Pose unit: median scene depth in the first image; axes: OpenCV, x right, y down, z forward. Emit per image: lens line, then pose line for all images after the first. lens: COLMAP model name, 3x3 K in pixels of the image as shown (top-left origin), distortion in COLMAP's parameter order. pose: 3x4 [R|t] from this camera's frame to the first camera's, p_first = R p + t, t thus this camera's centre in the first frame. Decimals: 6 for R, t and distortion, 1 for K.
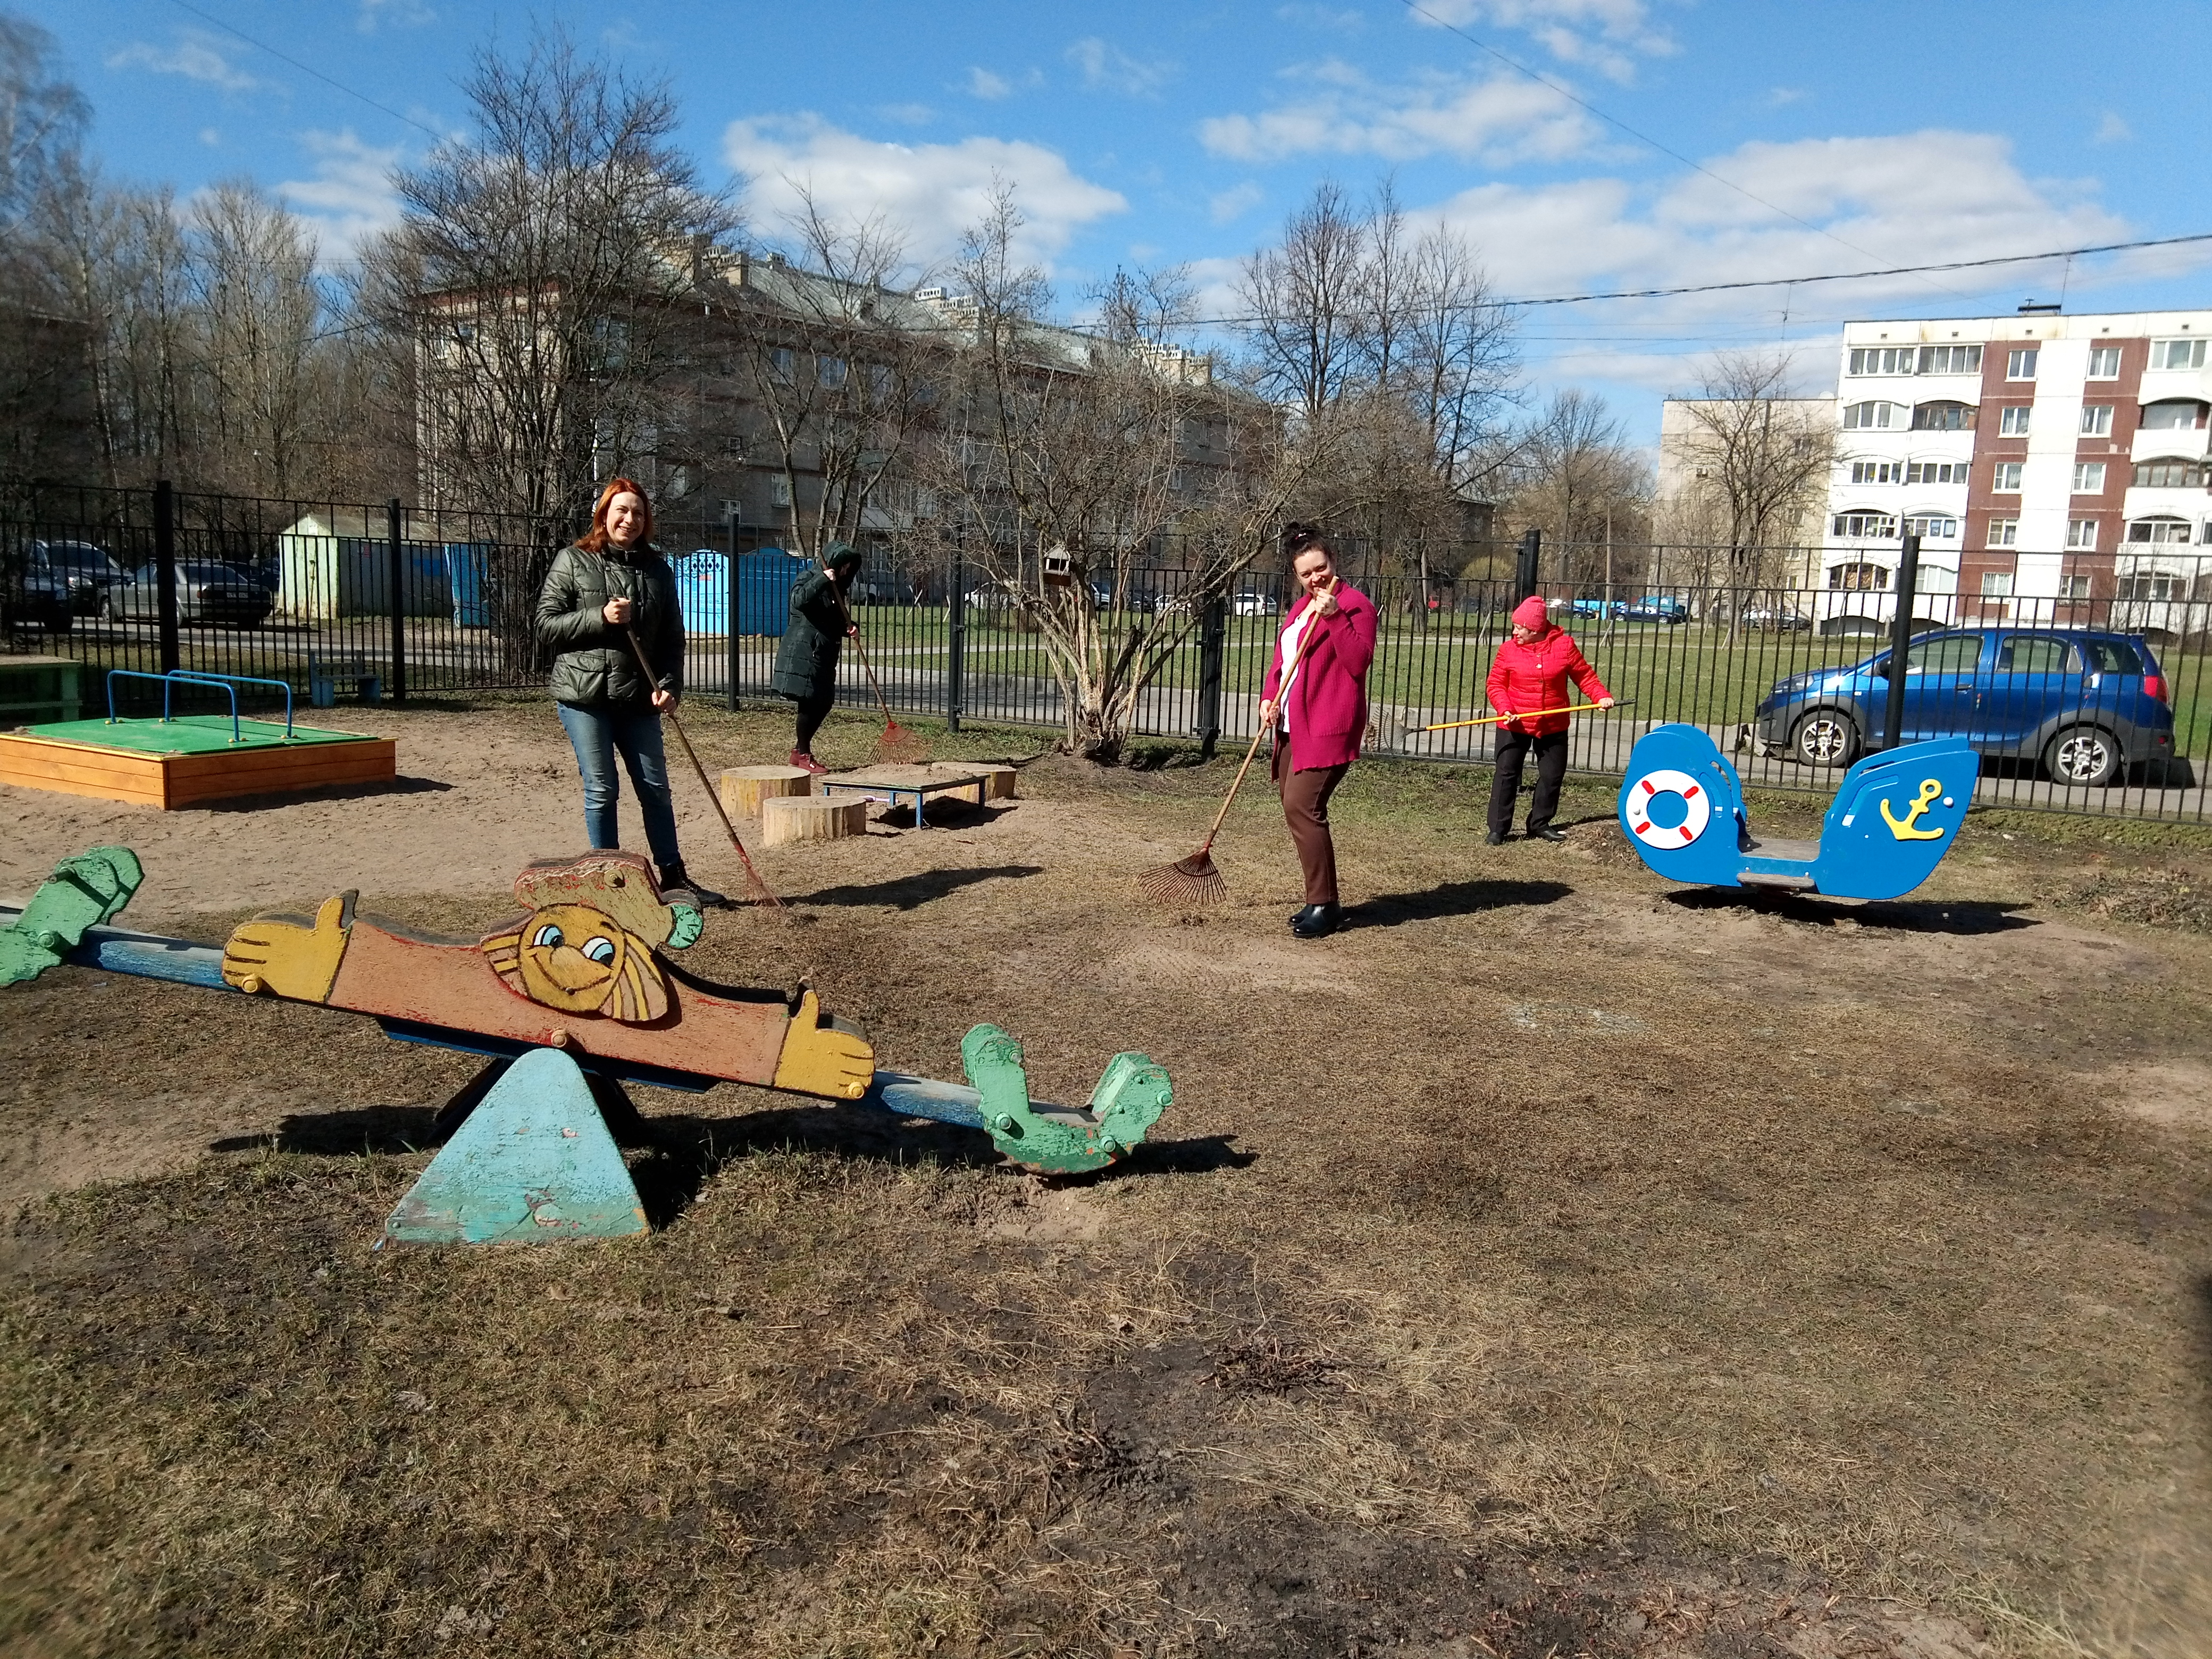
lens RADIAL K [[1592.6, 0, 1111.6], [0, 1592.6, 804.2], [0, 0, 1]] dist [0.008763, 0.014761]
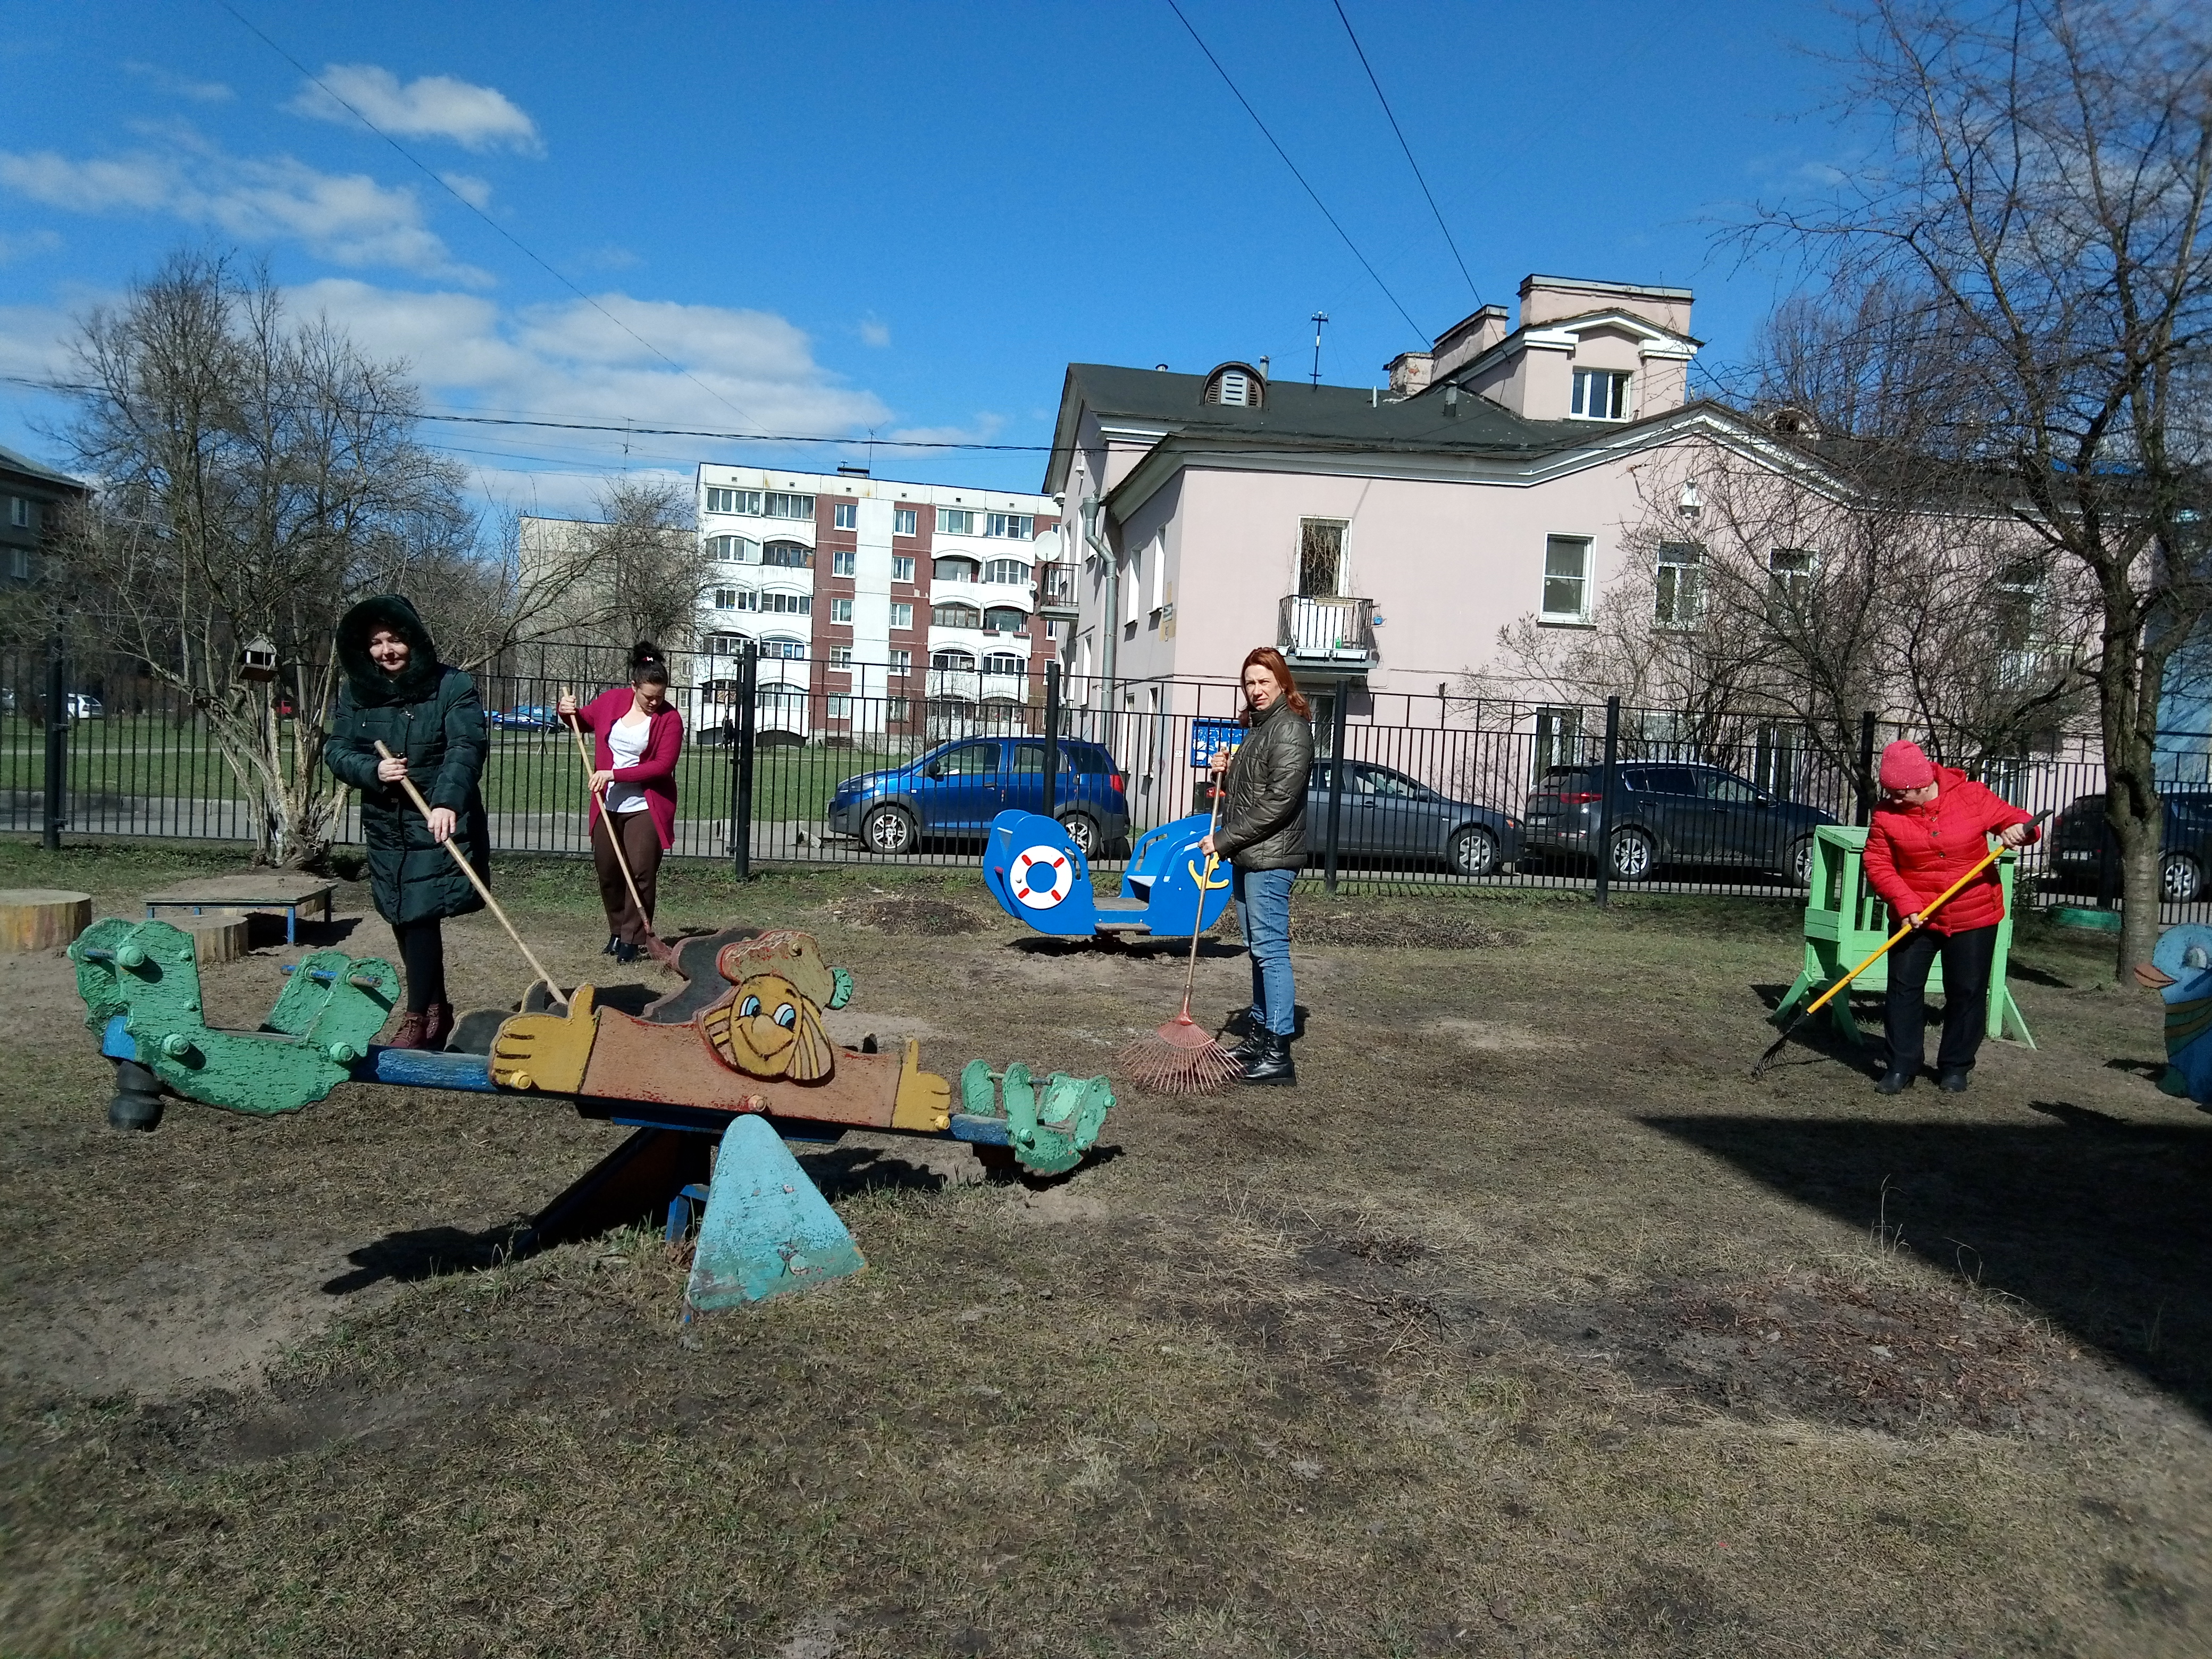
lens RADIAL K [[1586.6, 0, 1051.2], [0, 1586.6, 827.1], [0, 0, 1]] dist [0.006758, 0.002568]
pose [[0.789295, -0.028366, 0.613359, -0.545926], [0.061359, 0.997576, -0.032824, 0.007233], [-0.610941, 0.063543, 0.789122, 0.027646]]
